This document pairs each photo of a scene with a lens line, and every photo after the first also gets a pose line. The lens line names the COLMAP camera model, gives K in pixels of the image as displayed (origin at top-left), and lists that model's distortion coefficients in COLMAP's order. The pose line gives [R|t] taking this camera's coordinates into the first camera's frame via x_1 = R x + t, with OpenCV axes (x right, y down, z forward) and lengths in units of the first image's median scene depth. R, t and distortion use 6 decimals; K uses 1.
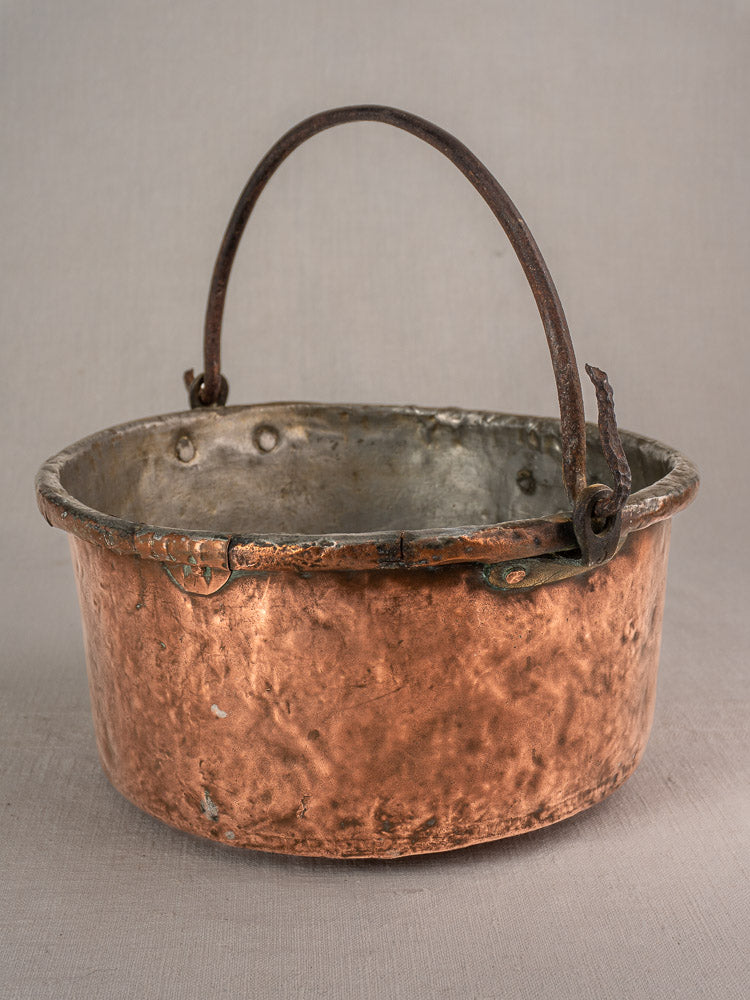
lens RADIAL K [[1683.2, 0, 375.3], [0, 1683.2, 414.1], [0, 0, 1]] dist [-0.041571, -0.220941]
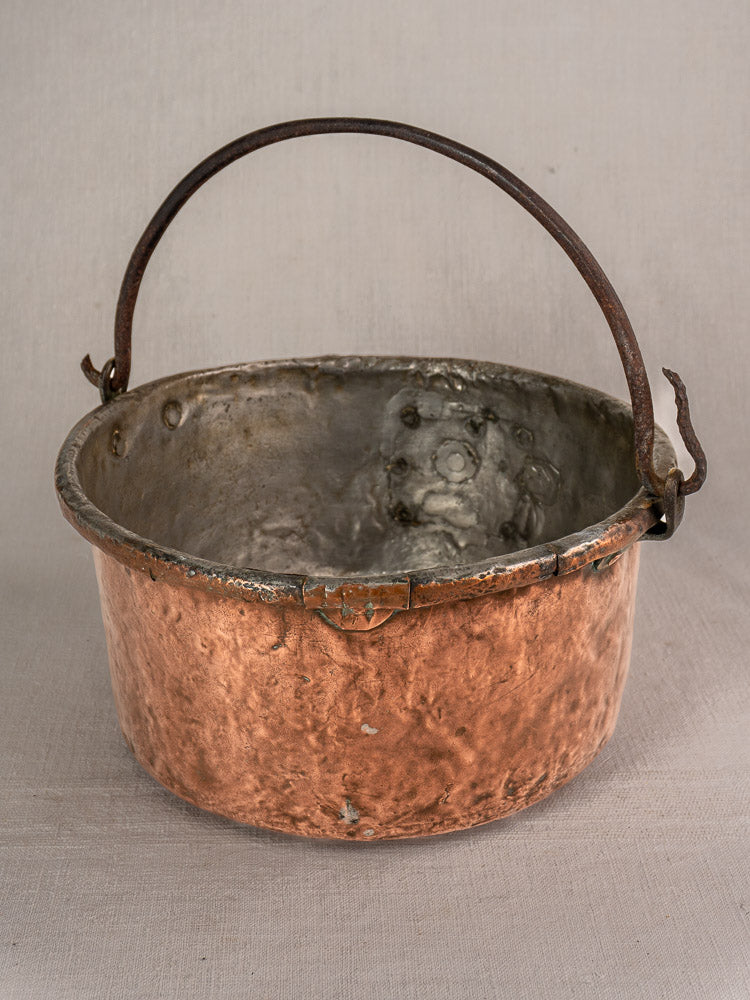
lens RADIAL K [[1683.2, 0, 375.3], [0, 1683.2, 414.1], [0, 0, 1]] dist [-0.041571, -0.220941]
pose [[0.895204, -0.154133, 0.418154, -0.504834], [0.084202, 0.979885, 0.180927, -0.210012], [-0.437630, -0.126757, 0.890175, 0.082161]]
